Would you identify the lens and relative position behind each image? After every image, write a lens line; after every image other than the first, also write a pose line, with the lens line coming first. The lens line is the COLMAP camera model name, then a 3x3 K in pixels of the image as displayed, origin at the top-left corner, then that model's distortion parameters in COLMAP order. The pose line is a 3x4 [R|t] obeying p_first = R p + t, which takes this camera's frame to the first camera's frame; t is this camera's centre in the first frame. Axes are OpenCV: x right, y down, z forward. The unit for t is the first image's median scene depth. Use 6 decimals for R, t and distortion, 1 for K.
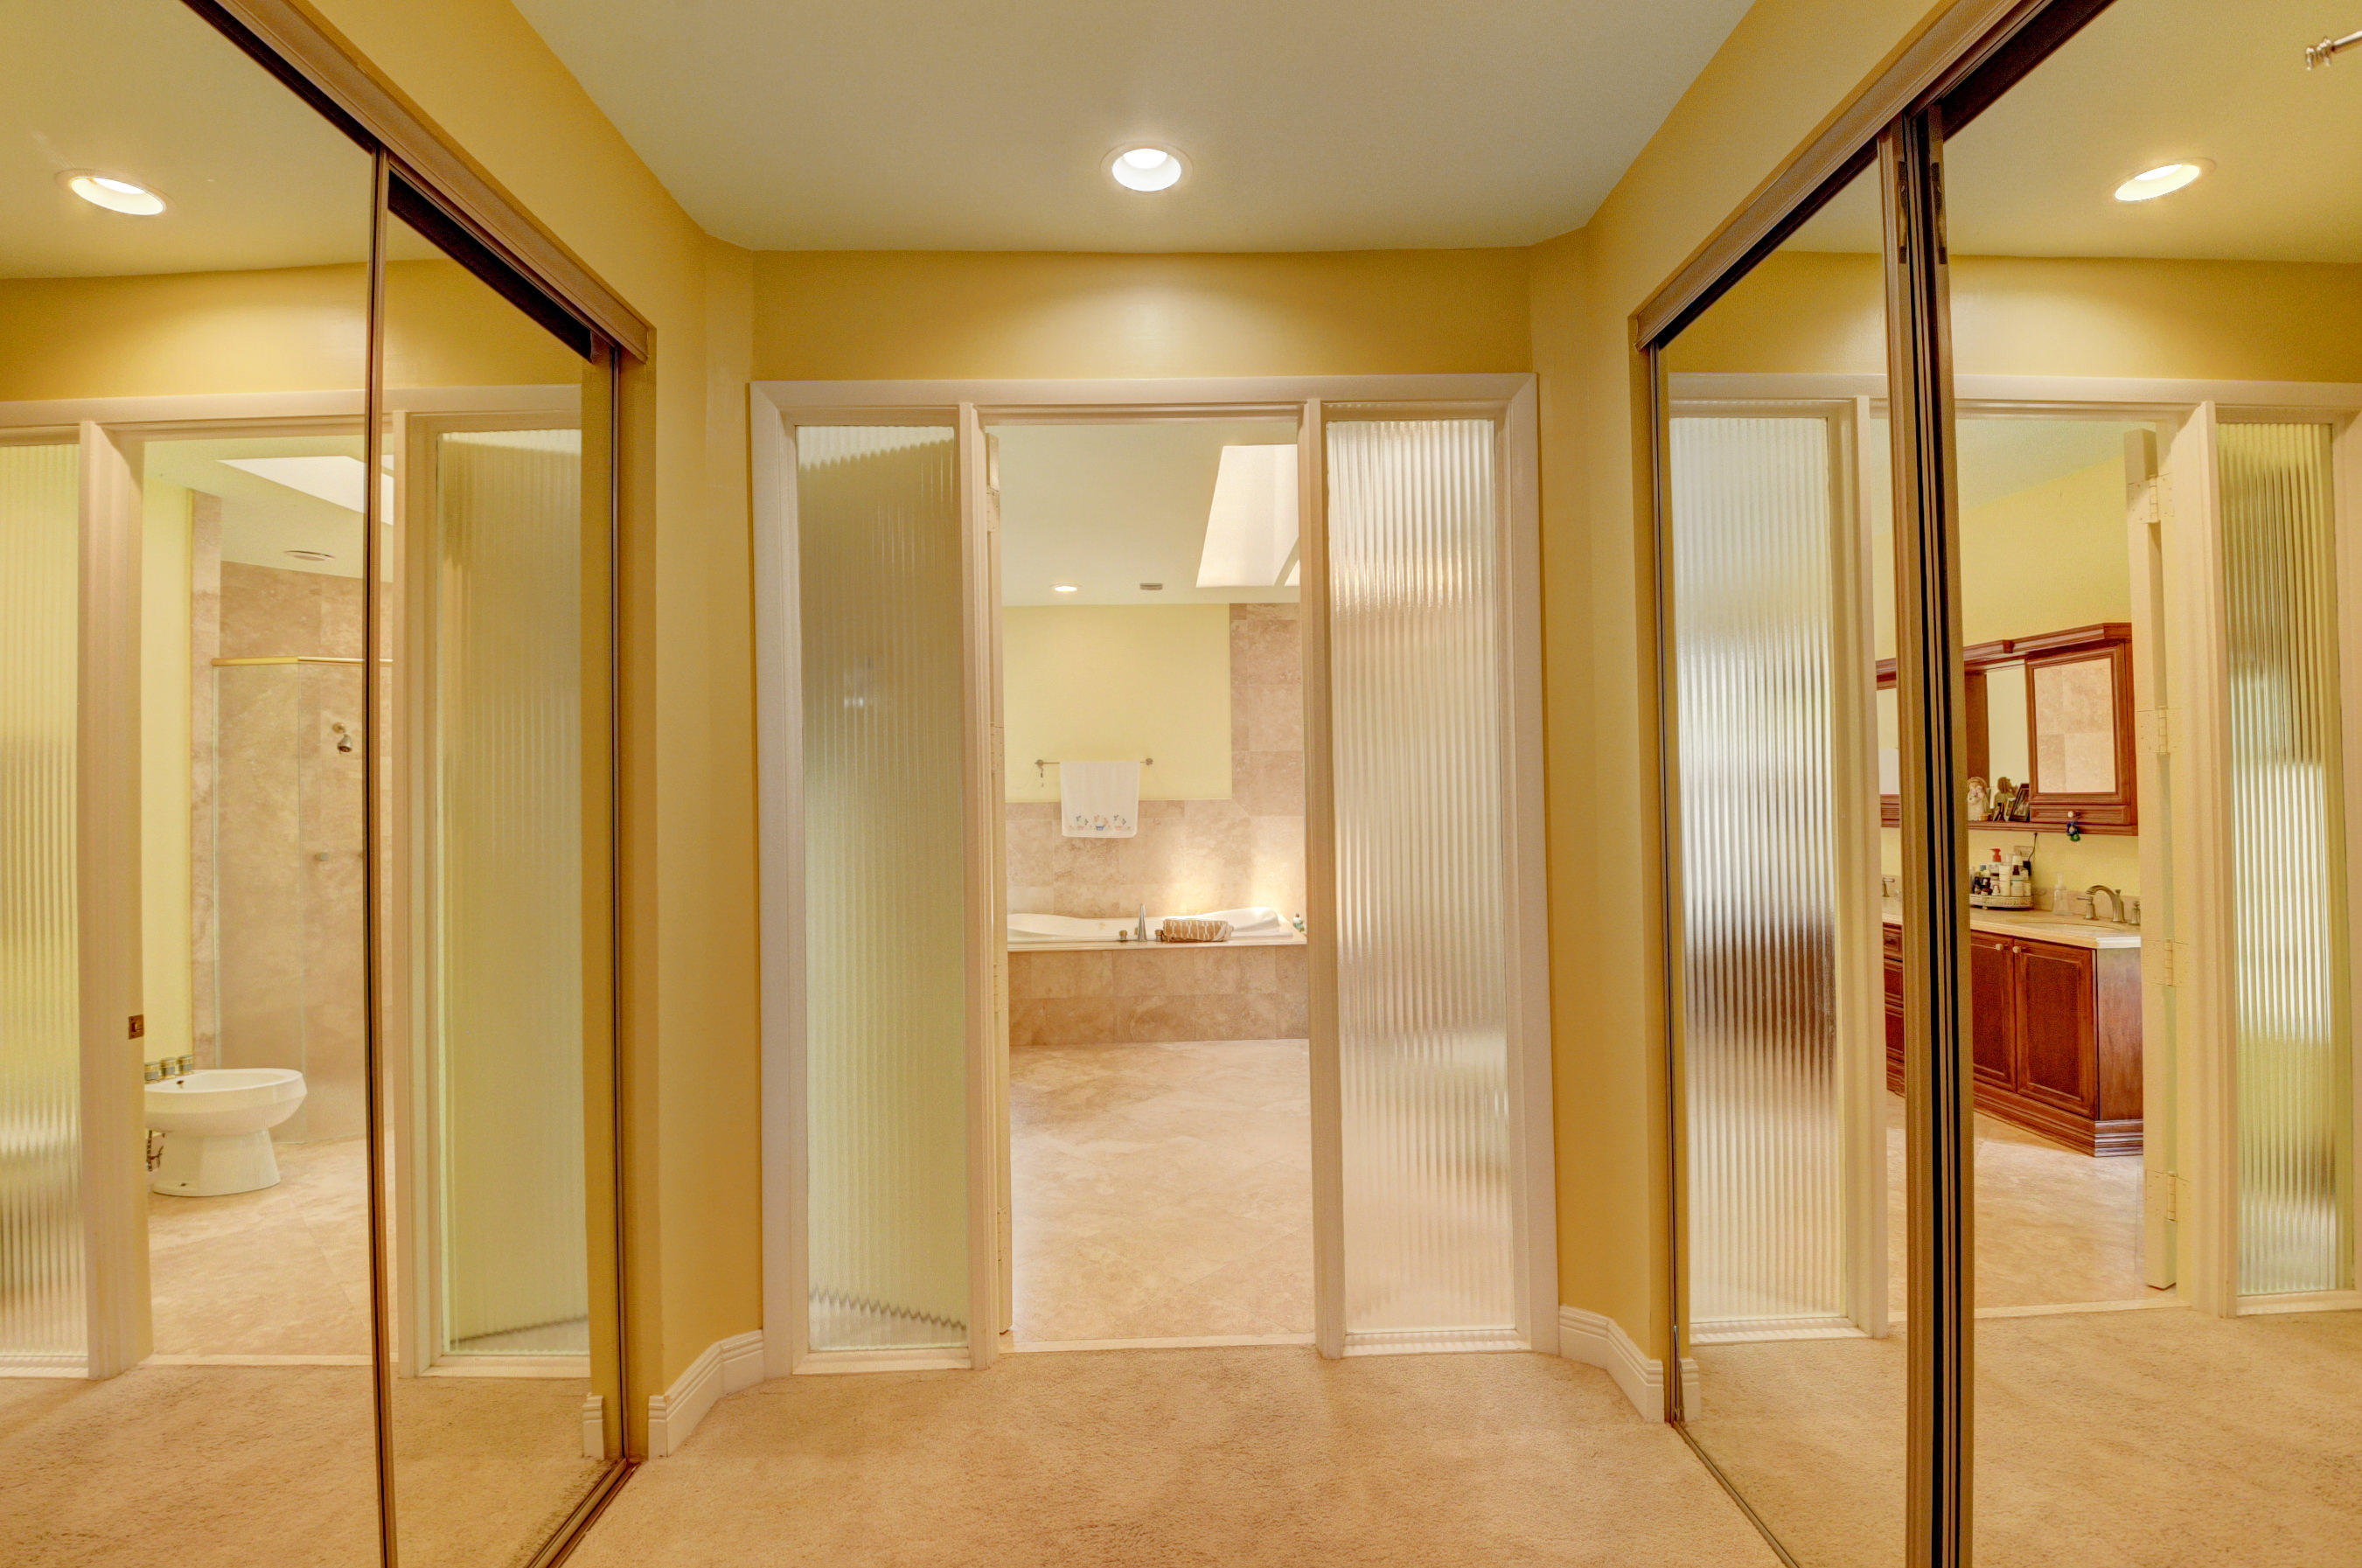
lens RADIAL K [[1043.5, 0, 1181.8], [0, 1043.5, 785.7], [0, 0, 1]] dist [0.008247, -0.019727]
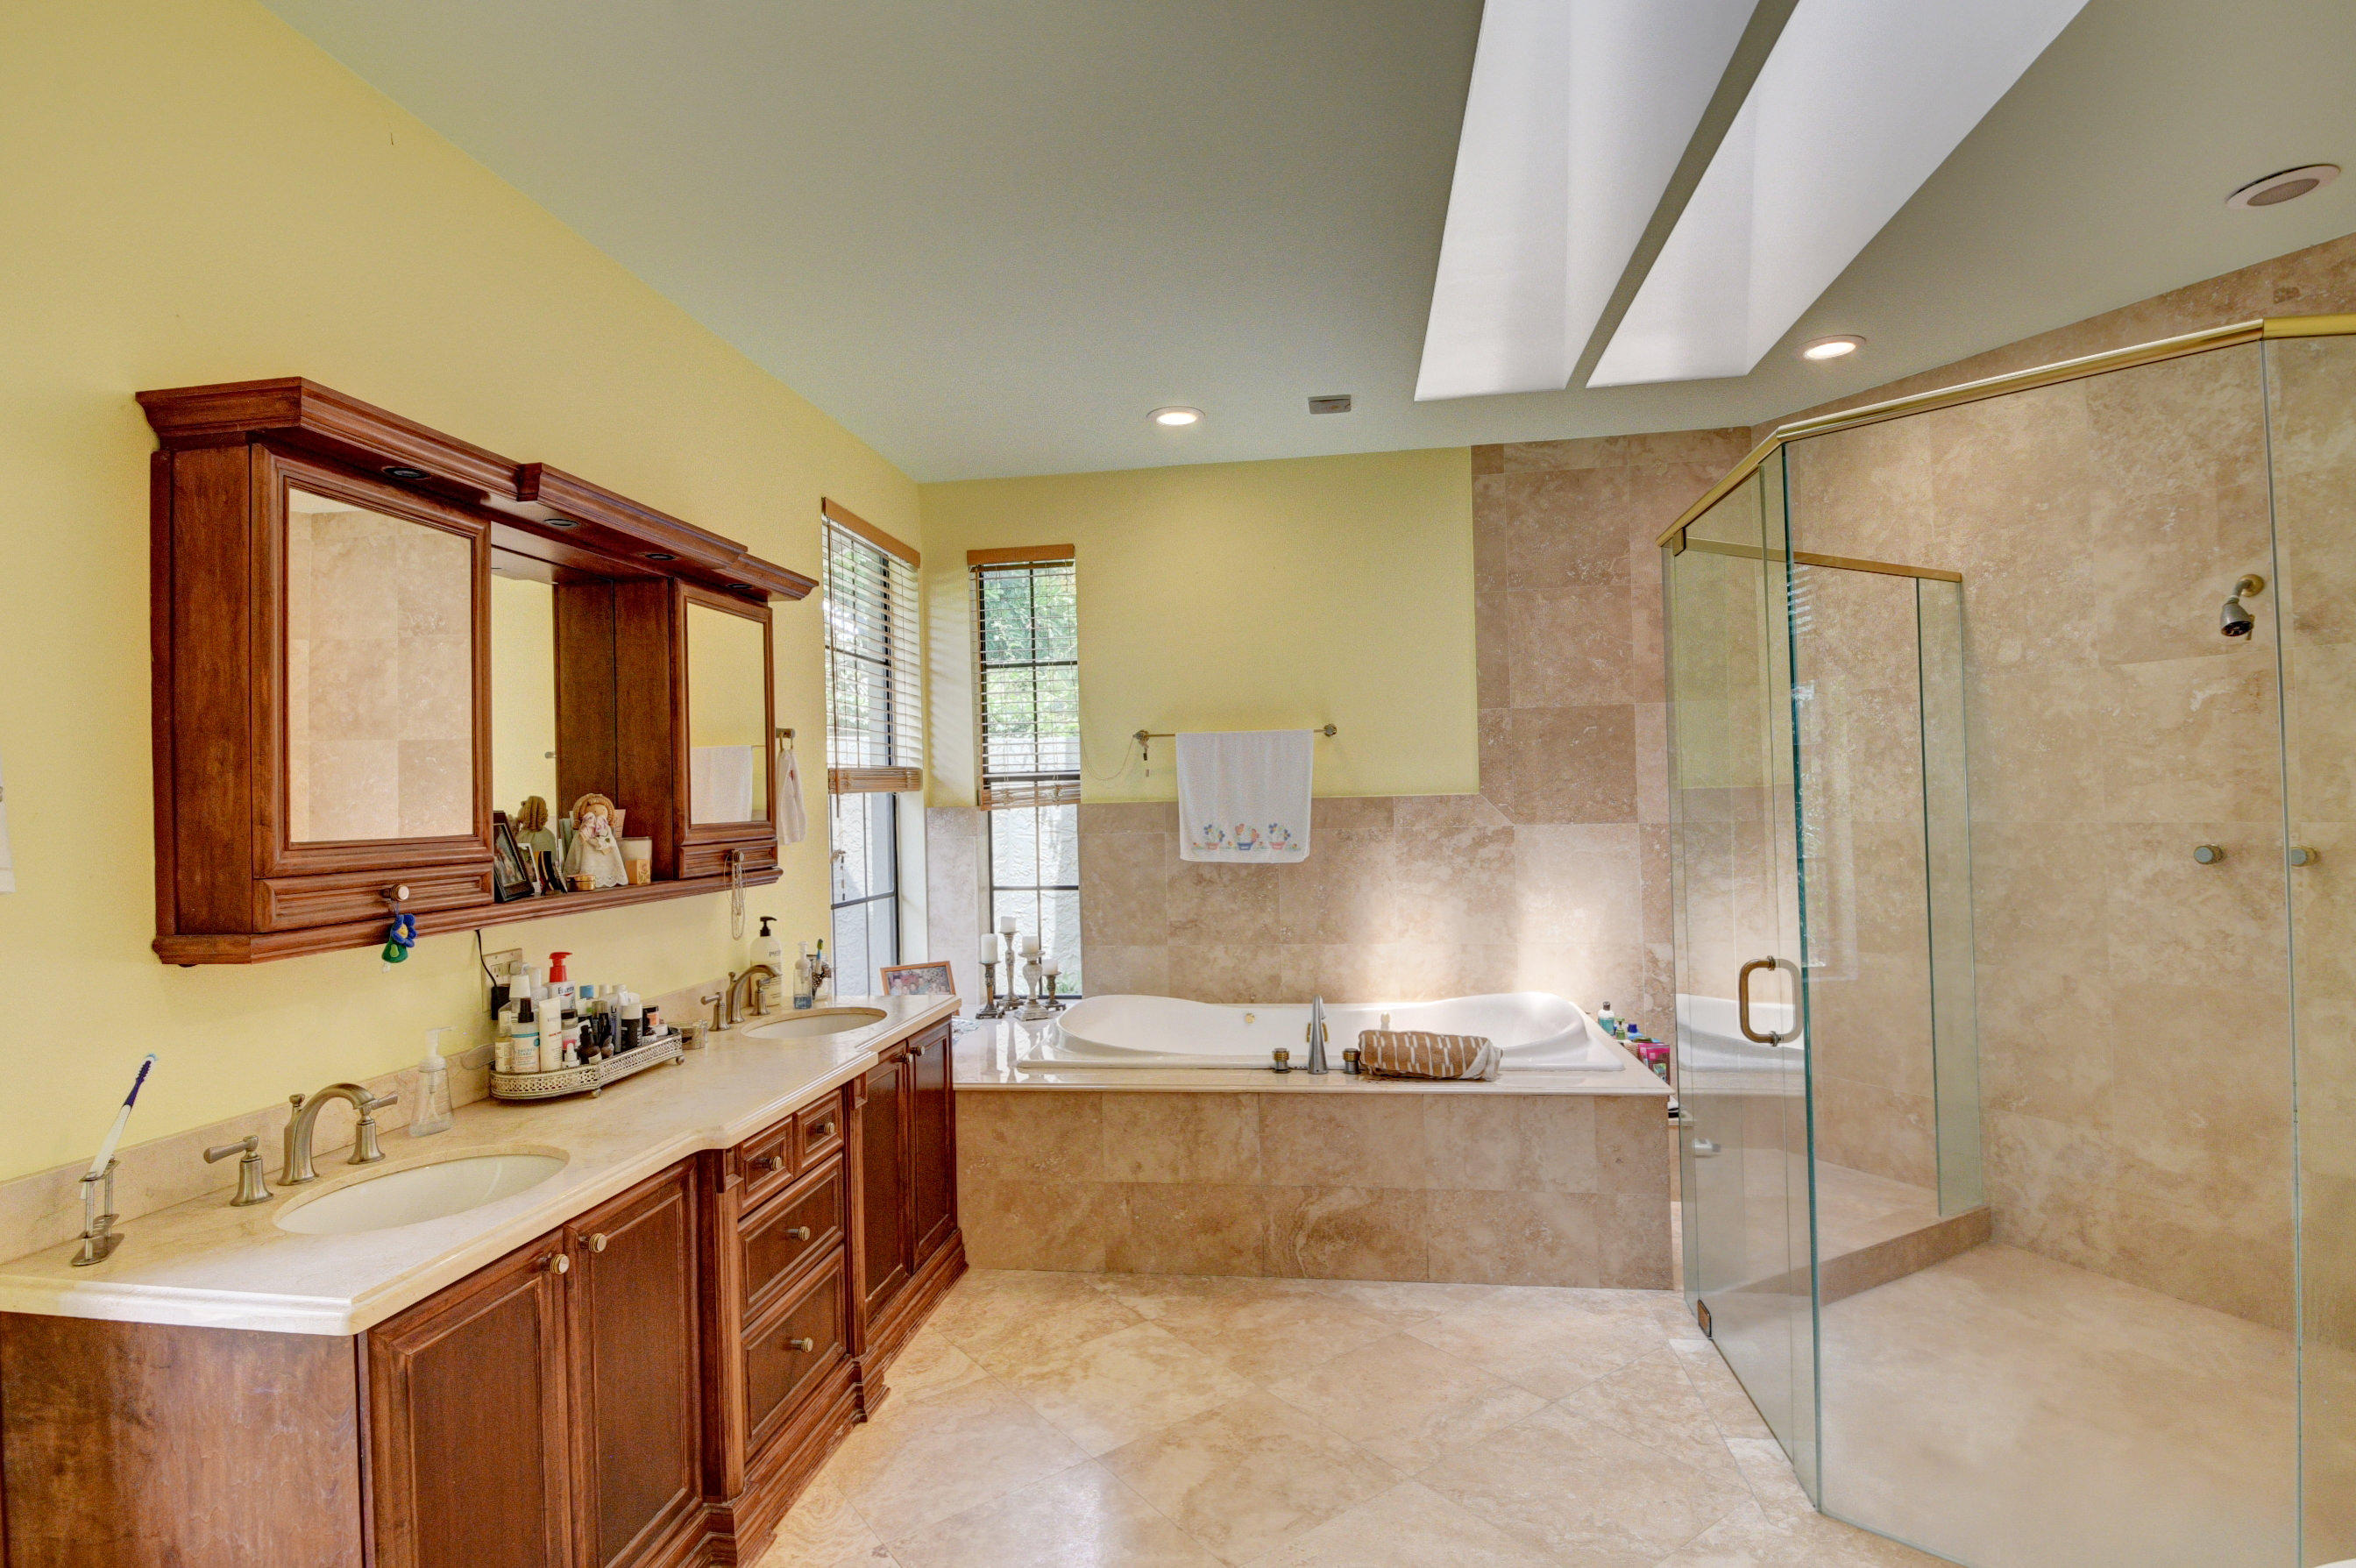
lens RADIAL K [[1203.3, 0, 1172.3], [0, 1203.3, 788.3], [0, 0, 1]] dist [0.002669, -0.000025]
pose [[0.986318, -0.009814, -0.164559, -0.008738], [0.010688, 0.999933, 0.004427, 0.005175], [0.164504, -0.006125, 0.986357, 0.346908]]
